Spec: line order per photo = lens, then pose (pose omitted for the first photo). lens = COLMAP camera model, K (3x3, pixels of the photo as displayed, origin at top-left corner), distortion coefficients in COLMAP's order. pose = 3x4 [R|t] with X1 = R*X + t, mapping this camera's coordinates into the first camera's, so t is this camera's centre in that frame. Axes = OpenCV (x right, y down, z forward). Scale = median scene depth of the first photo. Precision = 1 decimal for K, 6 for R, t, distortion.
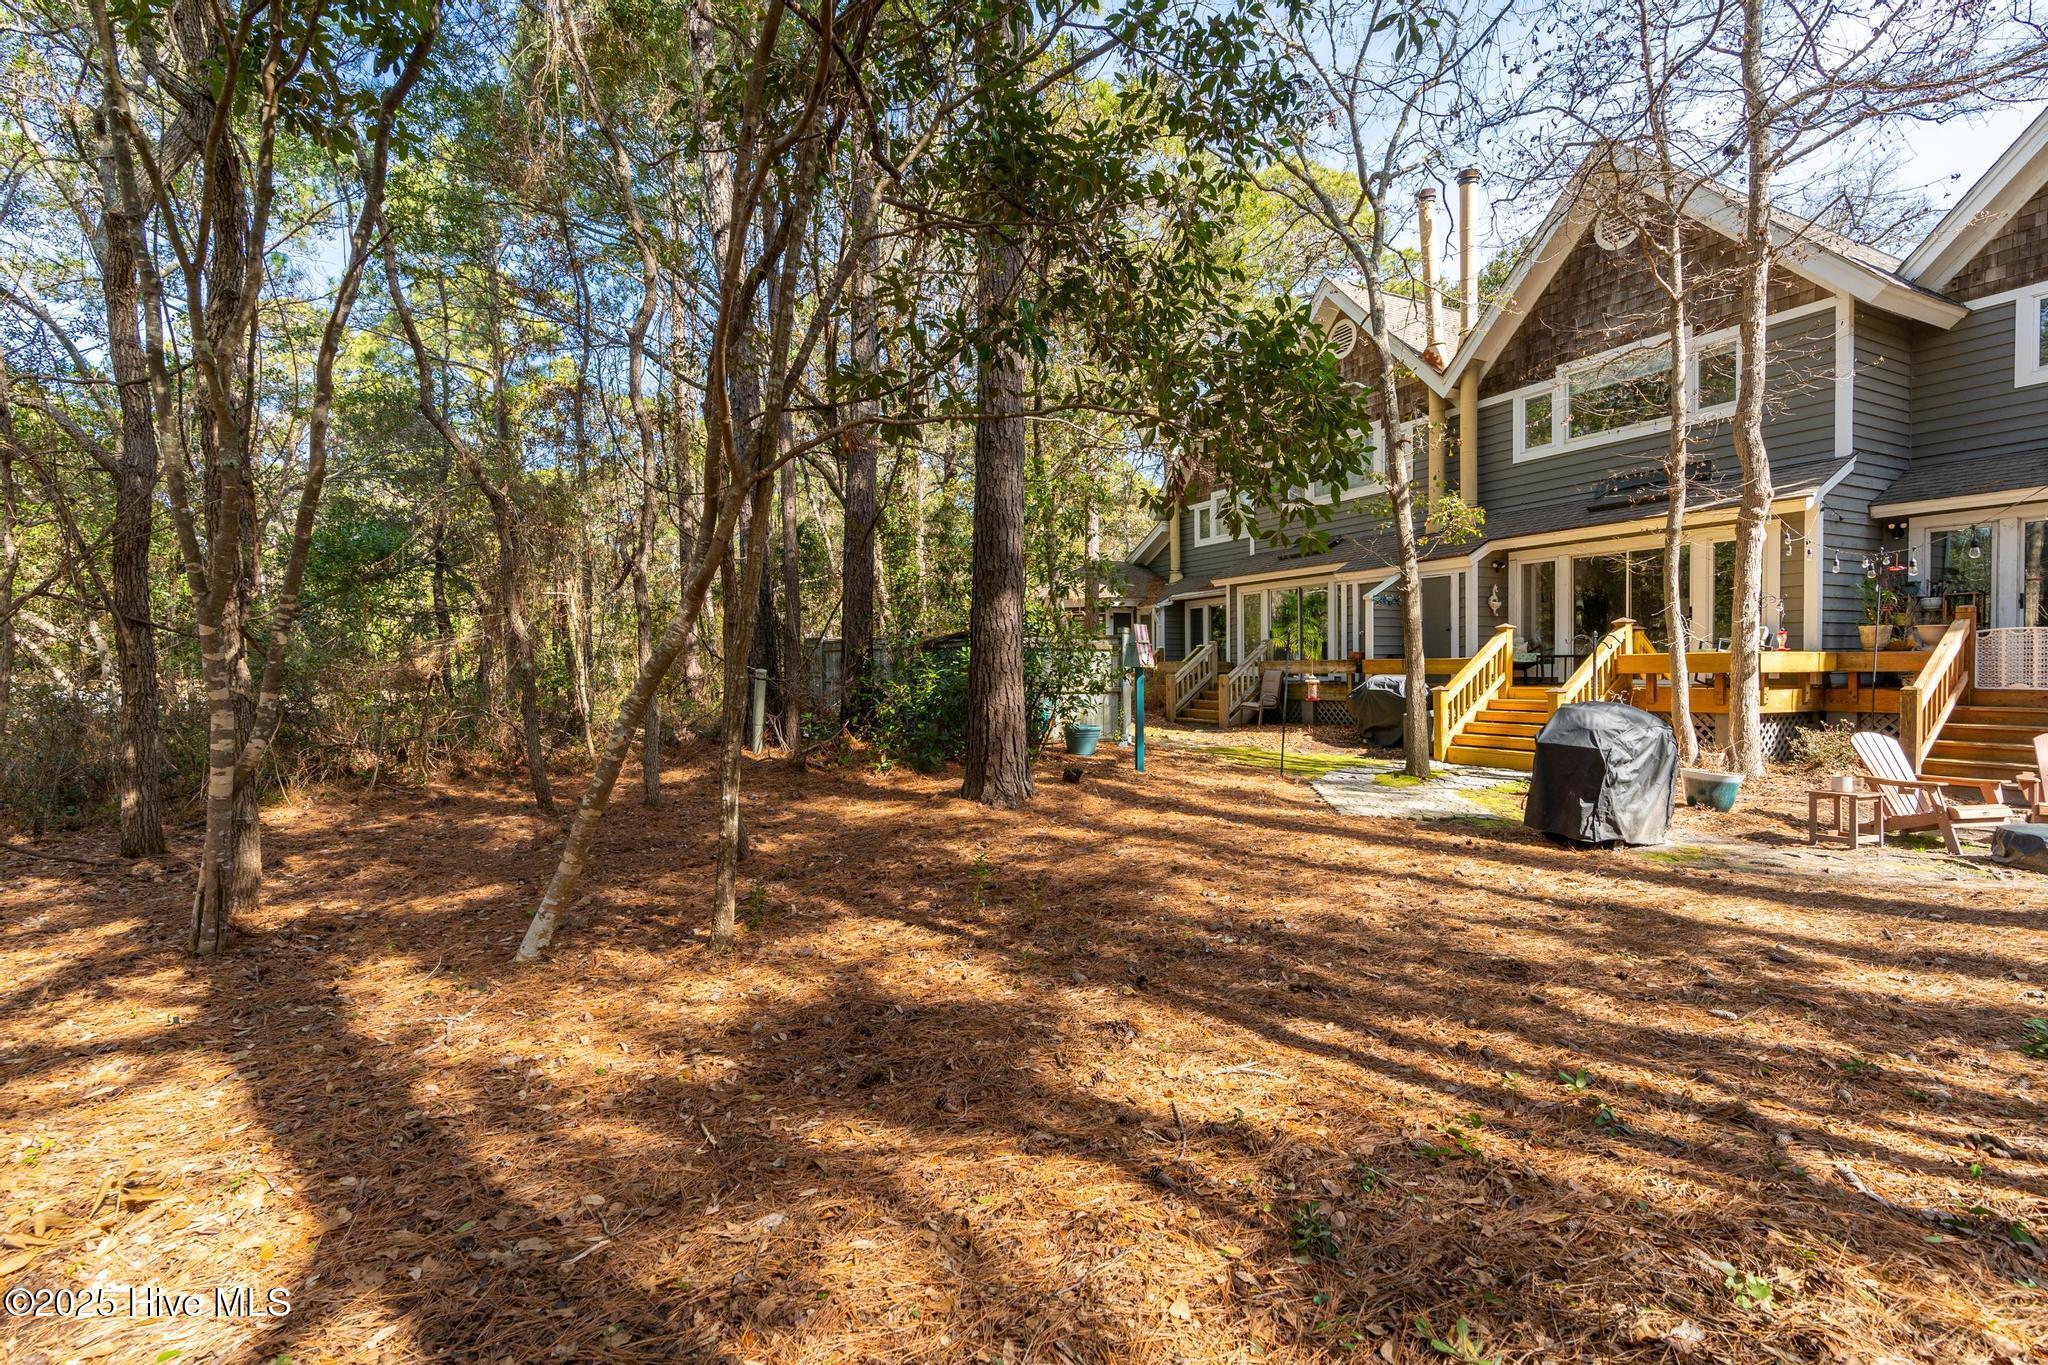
lens RADIAL K [[928.9, 0, 1024.3], [0, 928.9, 685.9], [0, 0, 1]] dist [-0.009315, 0.000000]
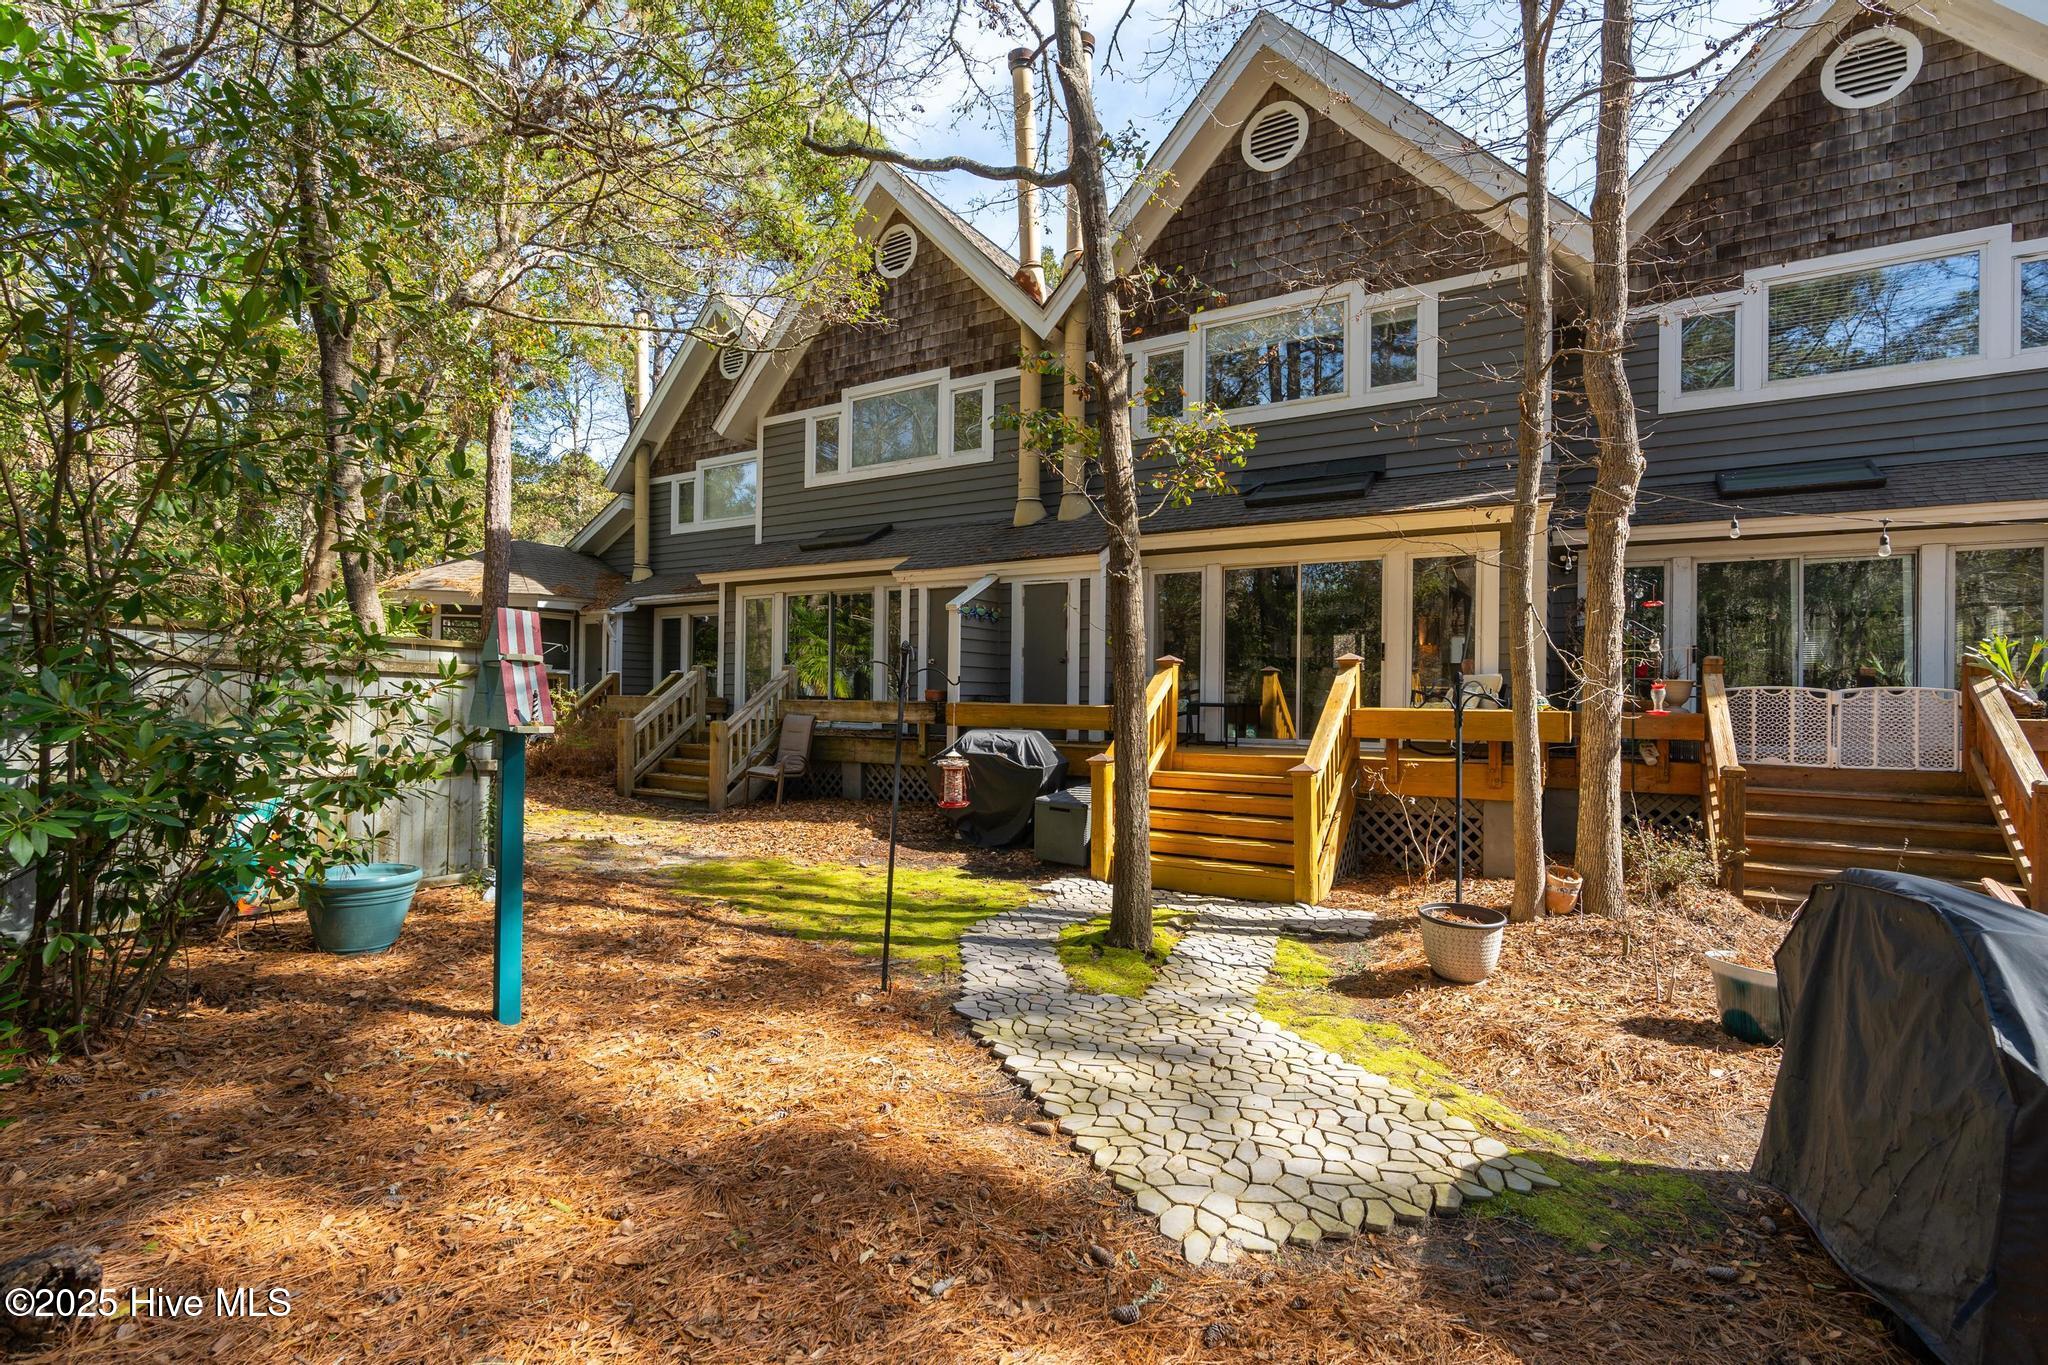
lens RADIAL K [[928.9, 0, 1027.5], [0, 928.9, 693.1], [0, 0, 1]] dist [-0.009315, 0.000000]
pose [[0.850207, 0.025180, 0.525846, 0.067261], [-0.012144, 0.999528, -0.028227, -0.015767], [-0.526309, 0.017613, 0.850111, 0.378910]]
